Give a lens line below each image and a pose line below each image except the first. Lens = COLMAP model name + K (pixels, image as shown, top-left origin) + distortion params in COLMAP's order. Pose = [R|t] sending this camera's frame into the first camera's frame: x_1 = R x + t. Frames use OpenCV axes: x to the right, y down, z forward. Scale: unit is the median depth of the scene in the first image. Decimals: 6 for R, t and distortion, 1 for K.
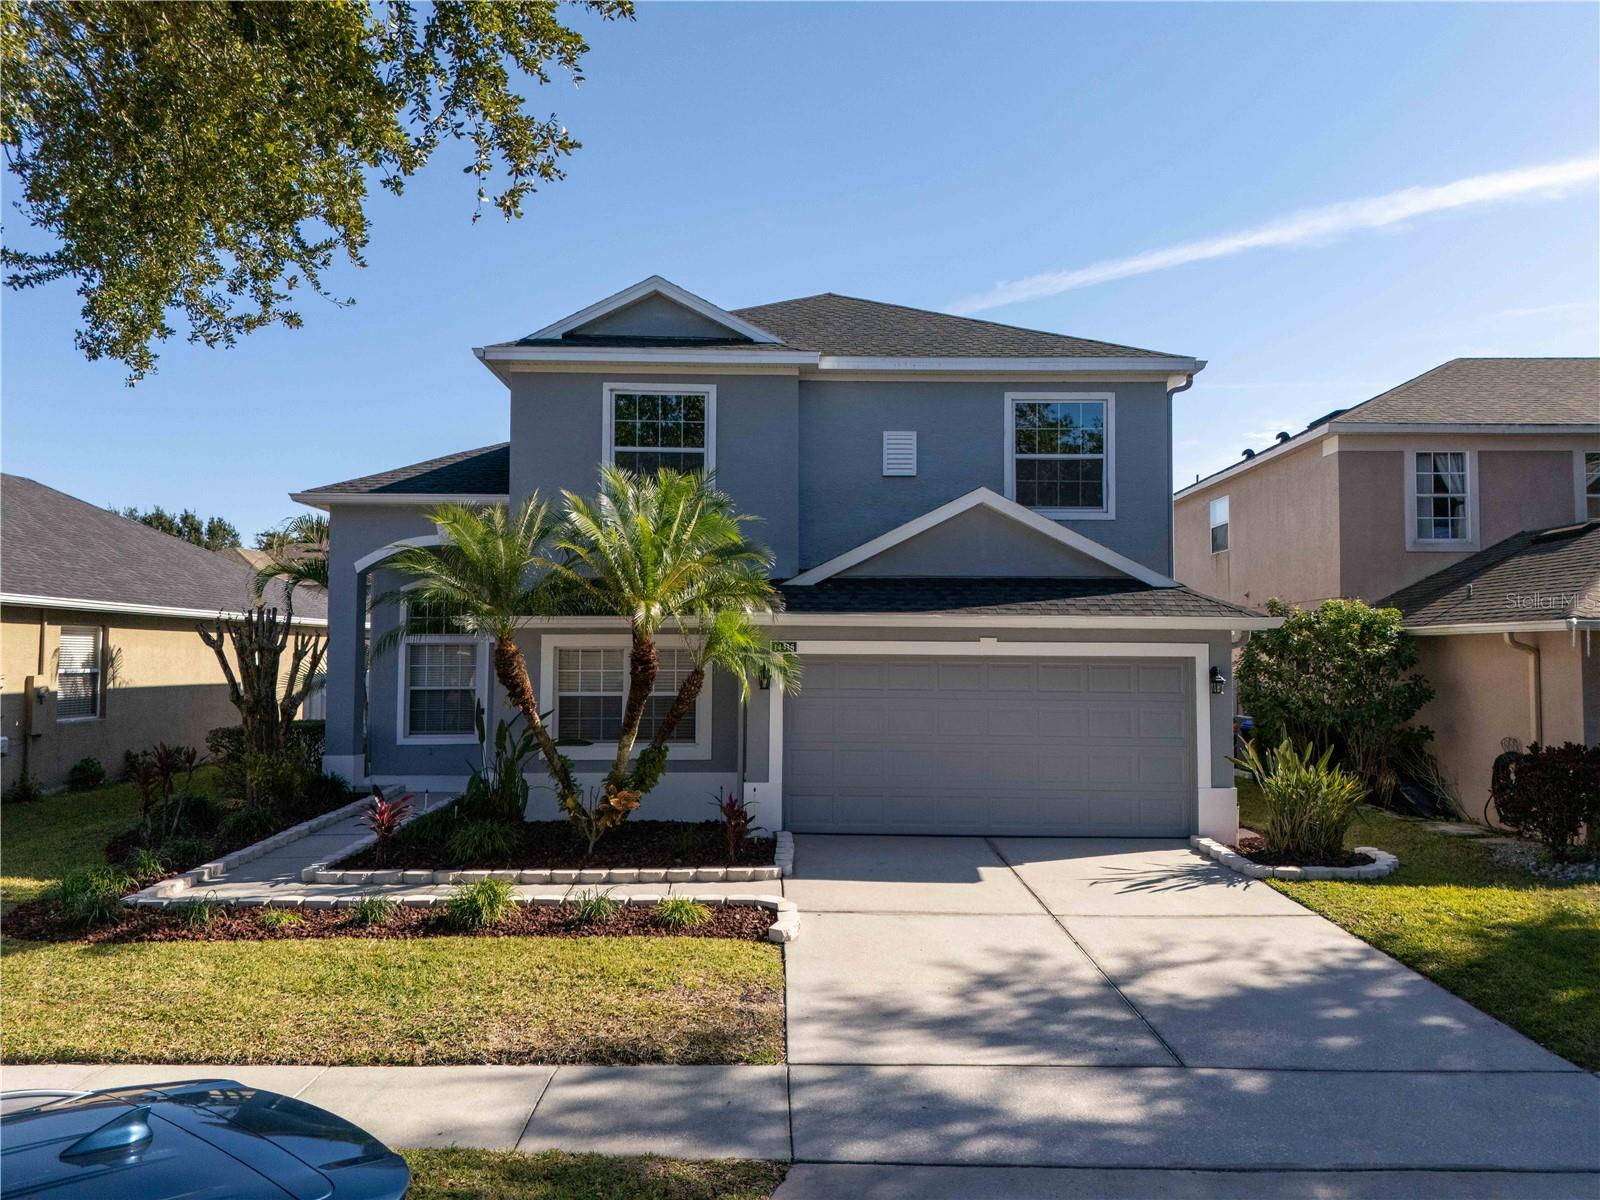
lens RADIAL K [[1177.3, 0, 795.2], [0, 1177.3, 599.1], [0, 0, 1]] dist [0.064892, -0.057929]
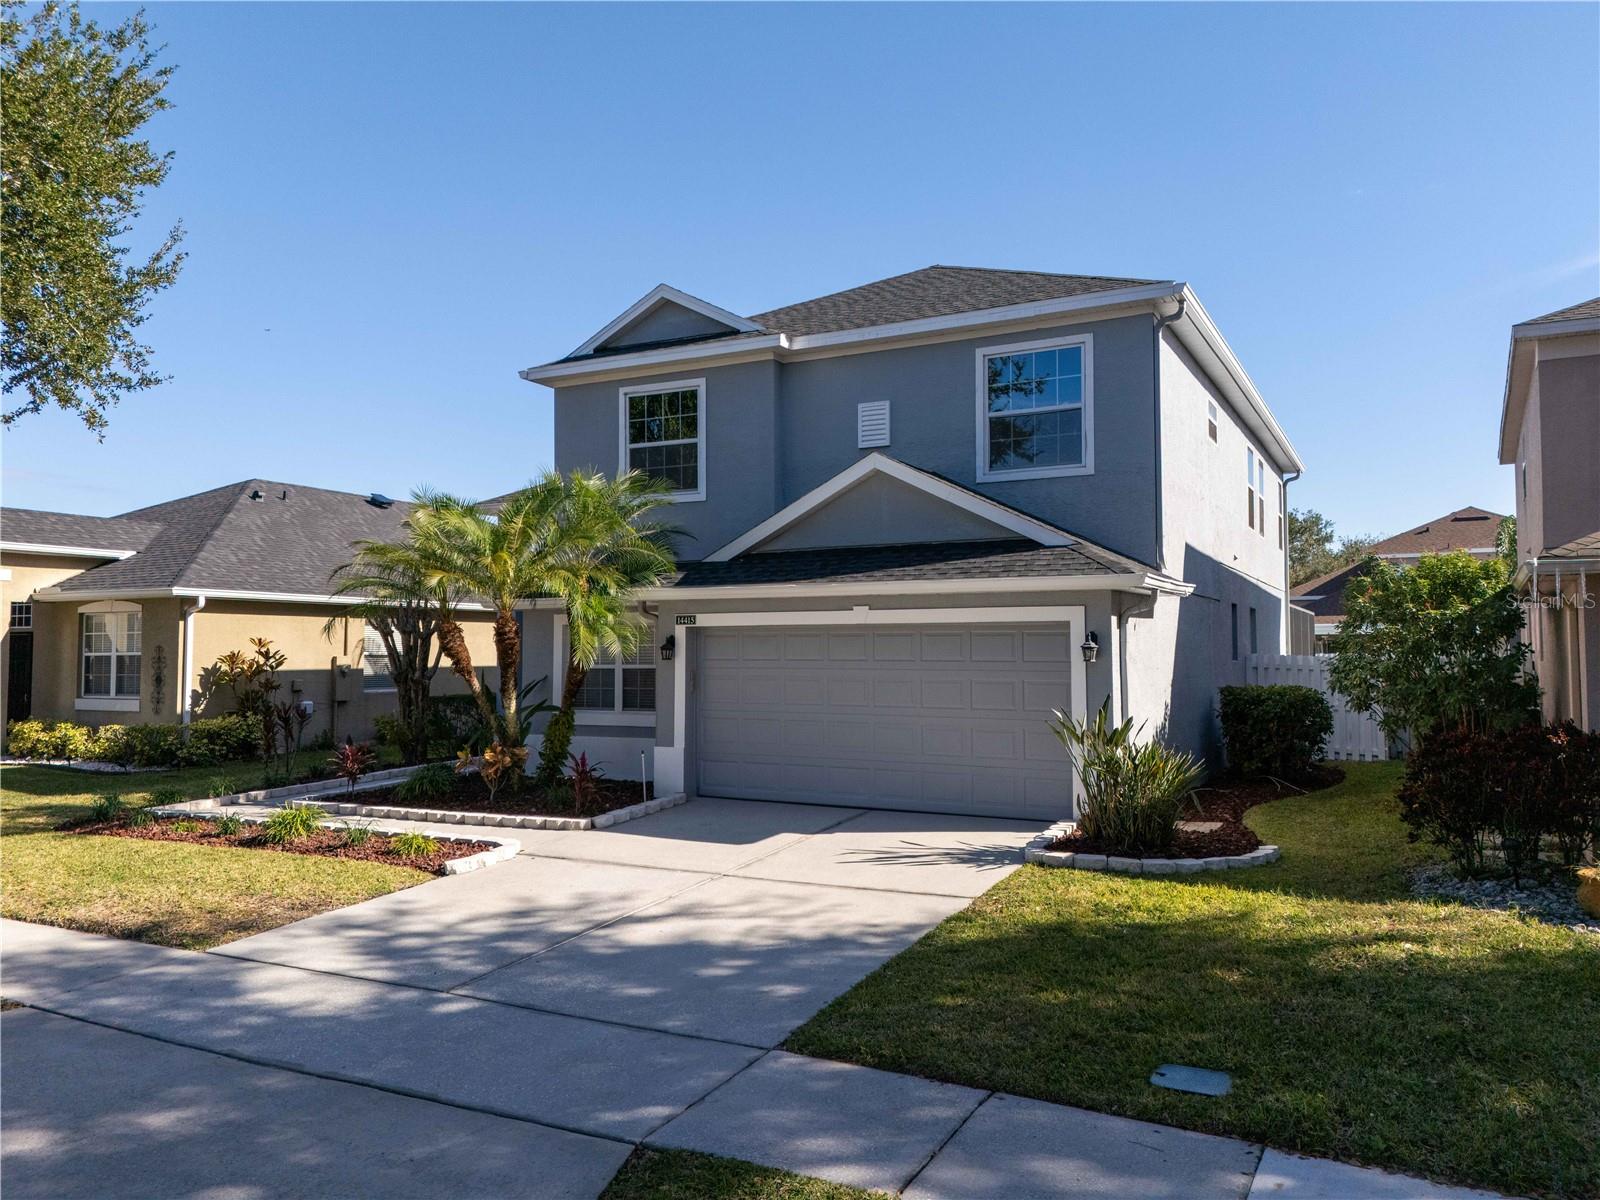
lens RADIAL K [[1177.3, 0, 805.3], [0, 1177.3, 601.8], [0, 0, 1]] dist [0.064892, -0.057929]
pose [[0.880345, -0.029243, -0.473432, 0.543570], [0.032680, 0.999465, -0.000968, 0.026429], [0.473208, -0.014620, 0.880830, 0.106276]]
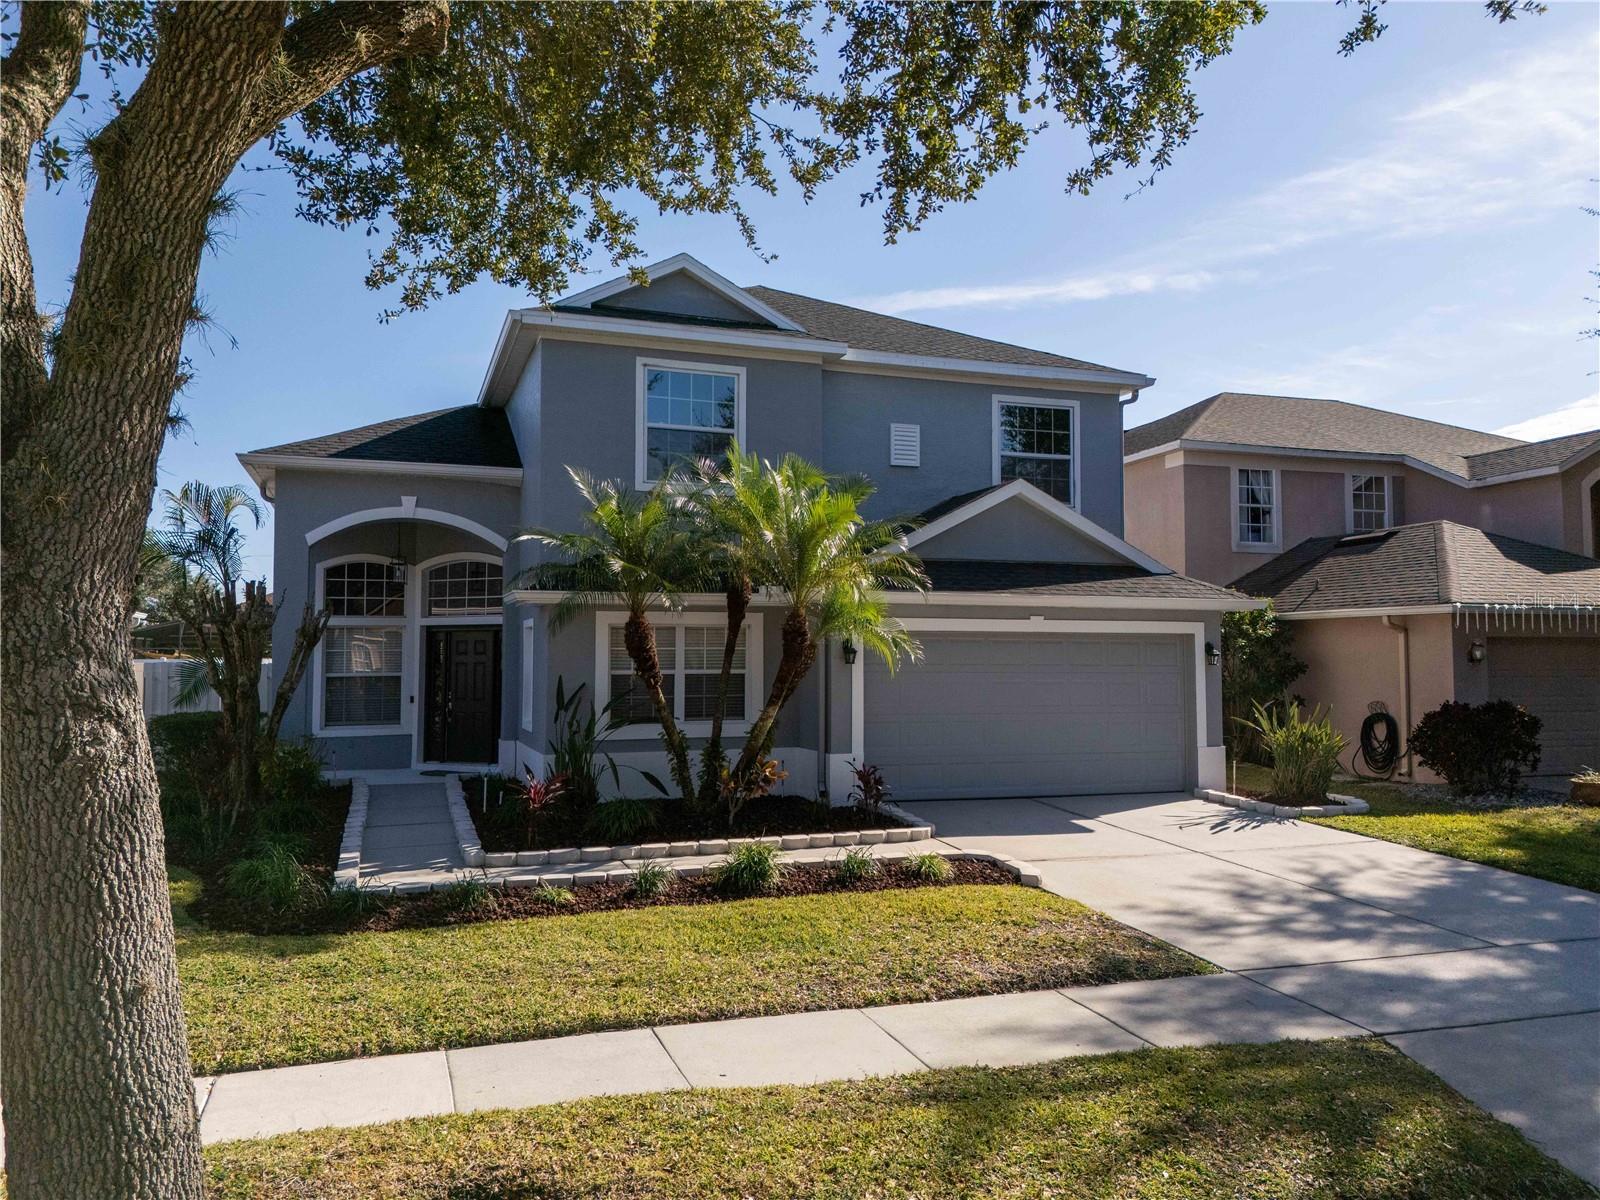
lens RADIAL K [[1177.3, 0, 800.9], [0, 1177.3, 603.1], [0, 0, 1]] dist [0.064892, -0.057929]
pose [[0.947336, 0.010100, 0.320083, -0.366394], [-0.010439, 0.999945, -0.000658, 0.022056], [-0.320073, -0.002718, 0.947389, 0.027140]]
